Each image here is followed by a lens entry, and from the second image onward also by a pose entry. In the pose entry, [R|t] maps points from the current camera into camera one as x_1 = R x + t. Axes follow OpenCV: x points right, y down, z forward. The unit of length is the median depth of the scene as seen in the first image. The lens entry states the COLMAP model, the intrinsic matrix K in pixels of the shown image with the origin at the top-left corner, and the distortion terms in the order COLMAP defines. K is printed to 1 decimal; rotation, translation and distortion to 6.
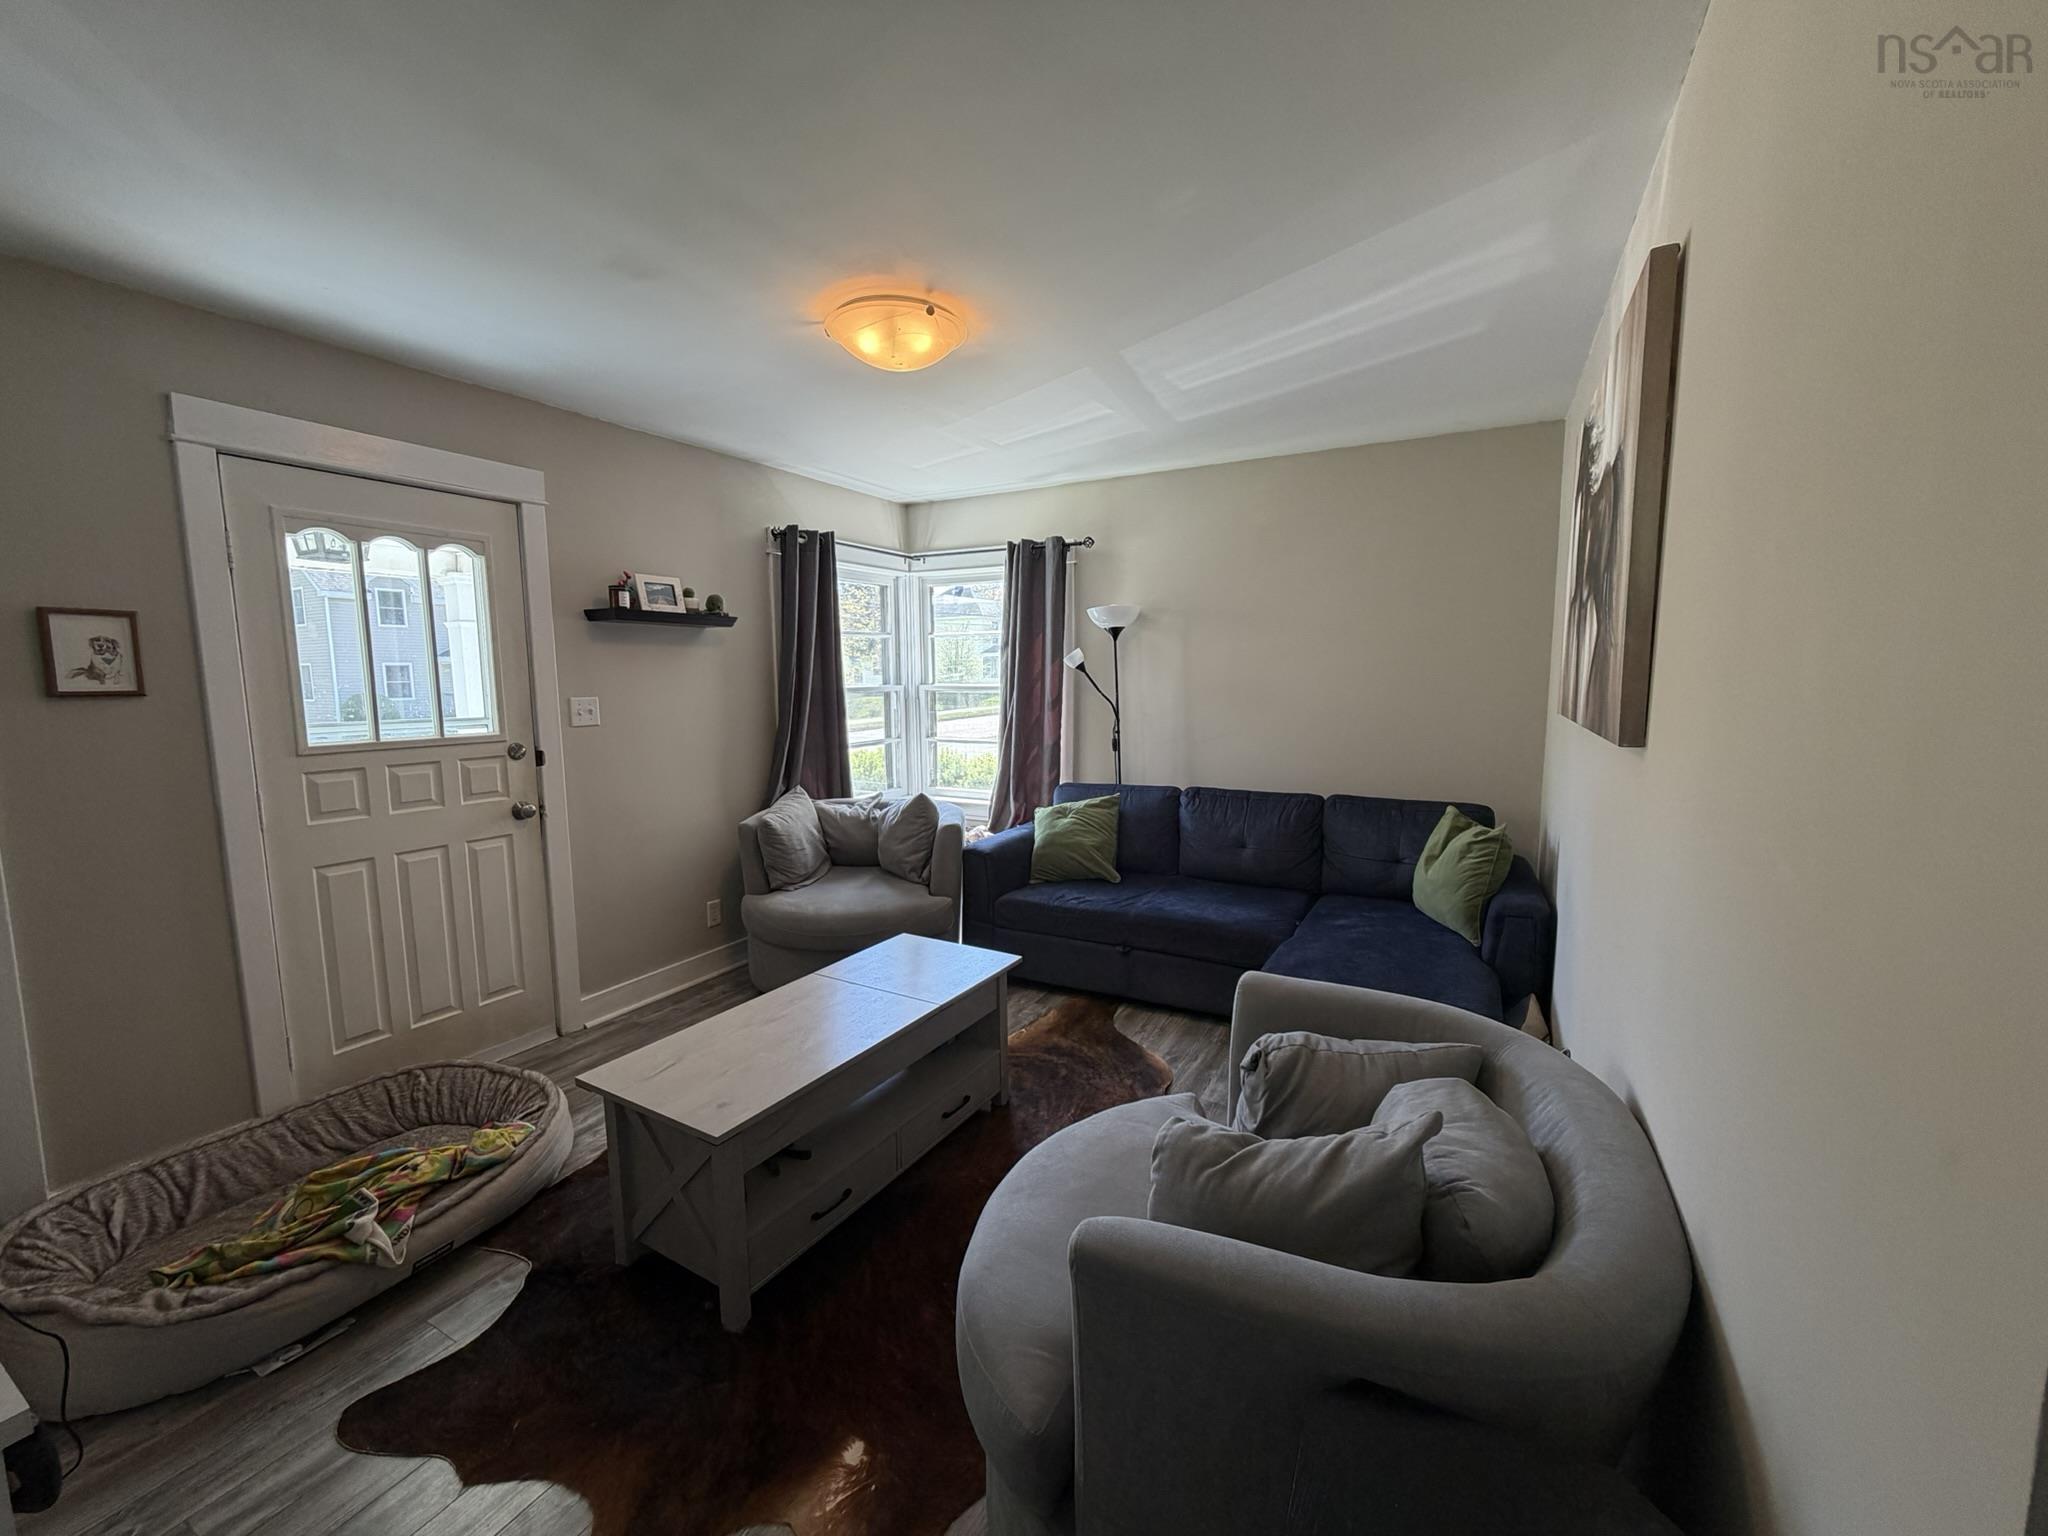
lens RADIAL K [[818.6, 0, 1027.4], [0, 818.6, 769.3], [0, 0, 1]] dist [-0.003130, -0.000030]
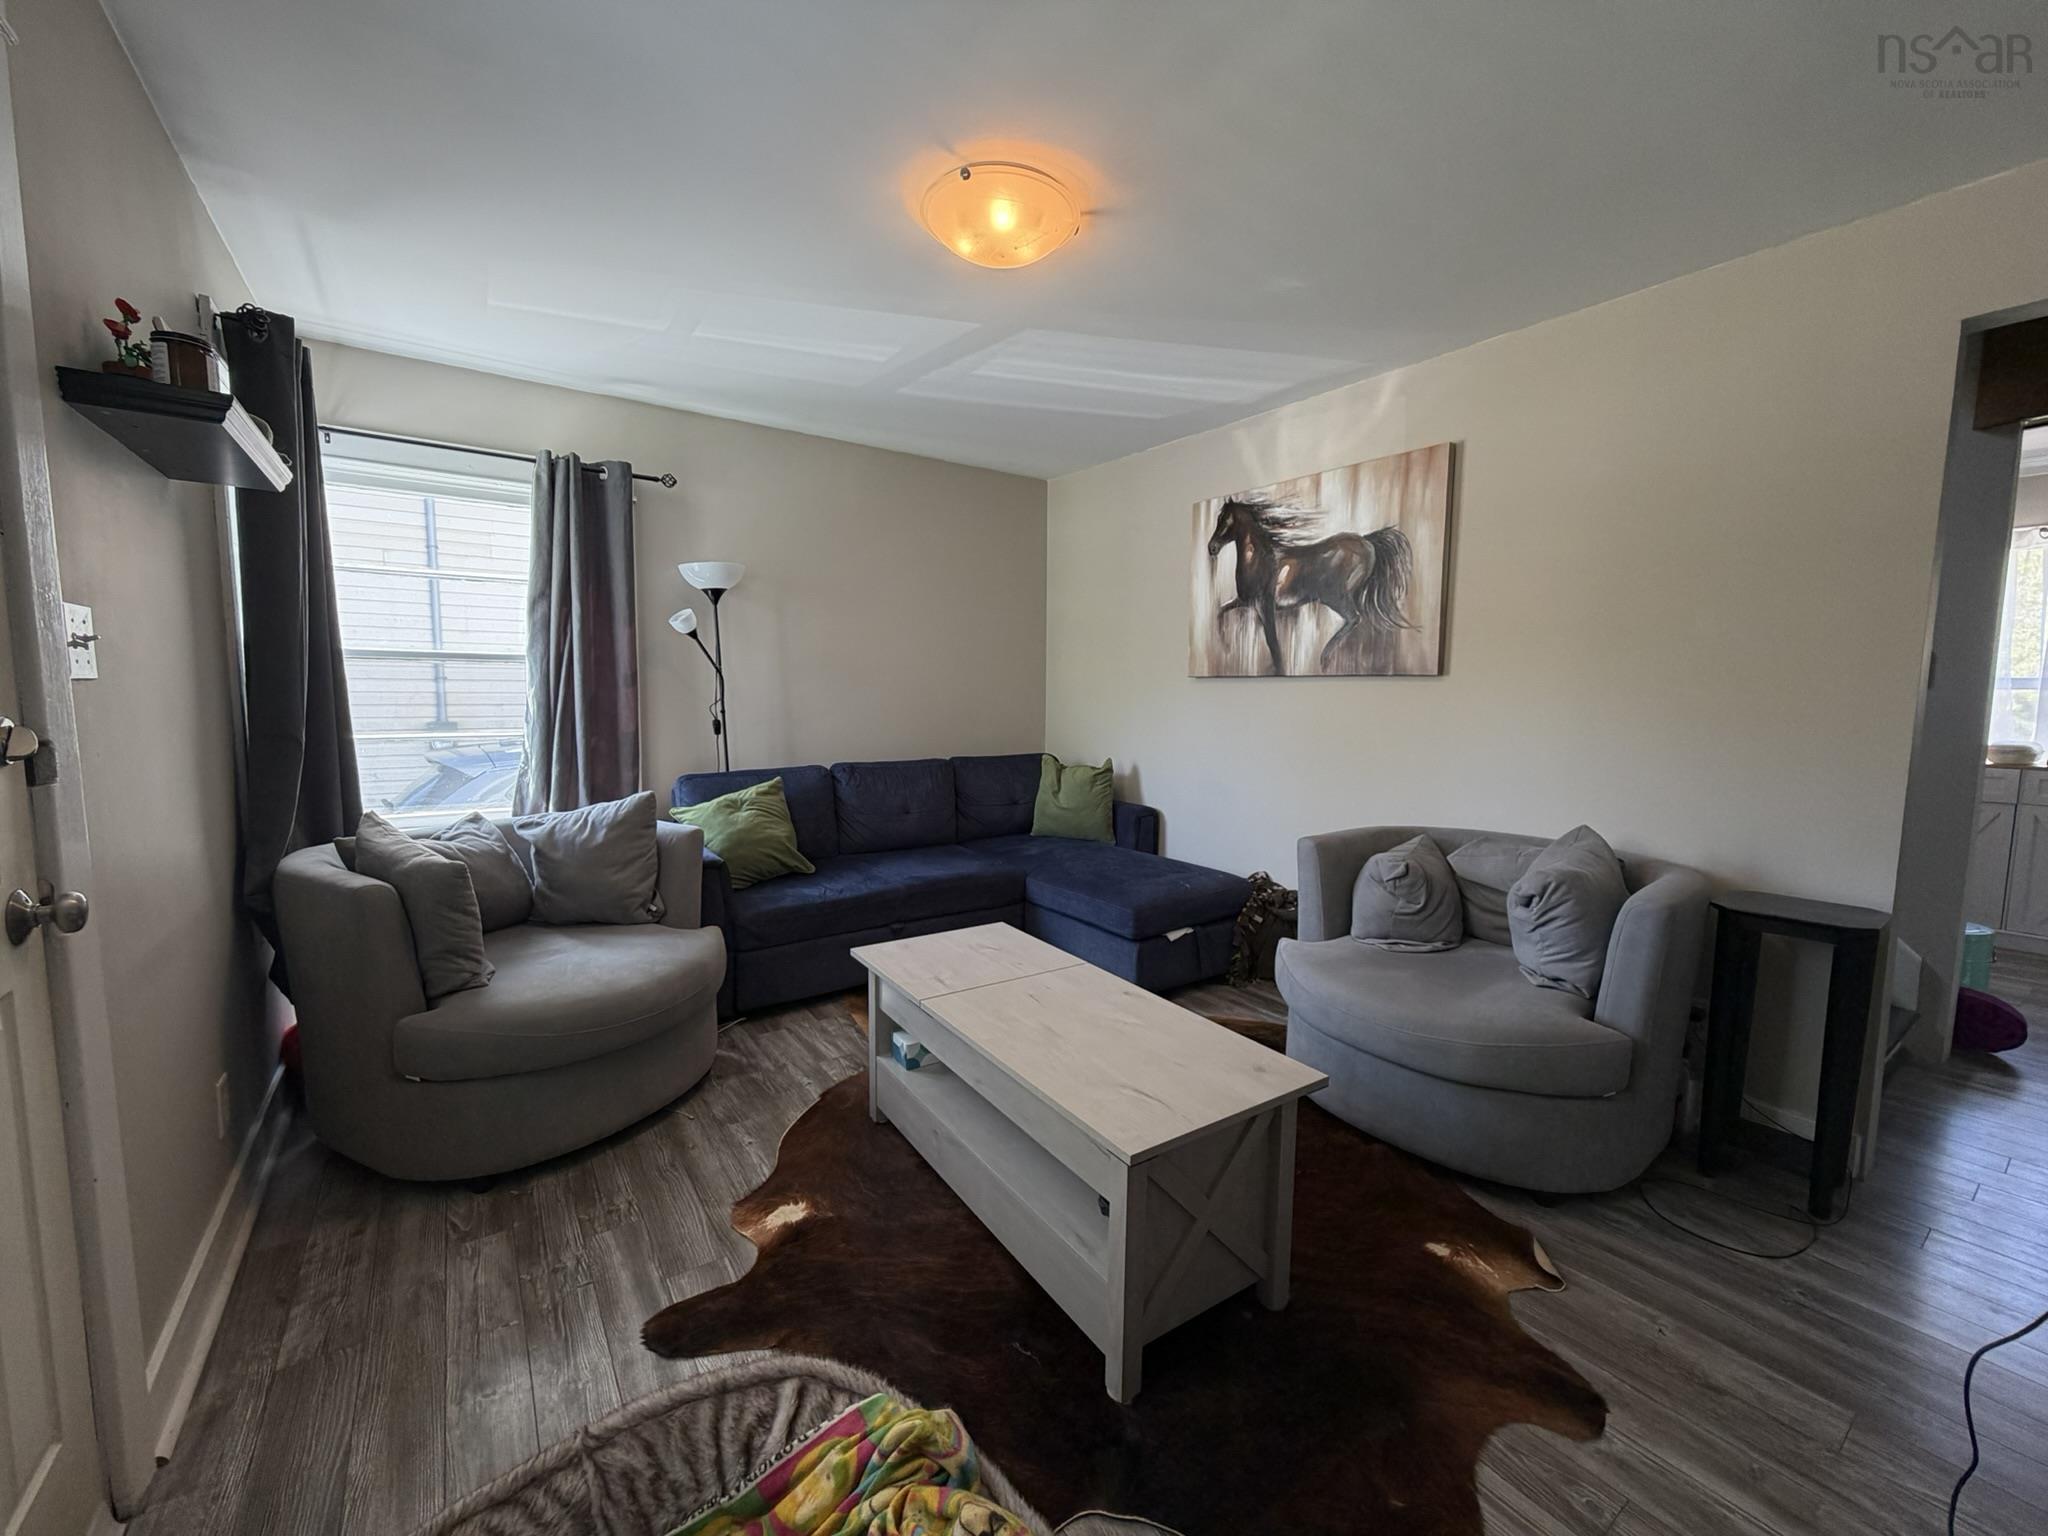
lens RADIAL K [[818.6, 0, 1030.1], [0, 818.6, 769.3], [0, 0, 1]] dist [-0.003130, -0.000030]
pose [[0.428914, -0.075201, 0.900210, -0.621938], [0.093148, 0.994899, 0.038730, 0.013159], [-0.898530, 0.067241, 0.433731, 0.402616]]
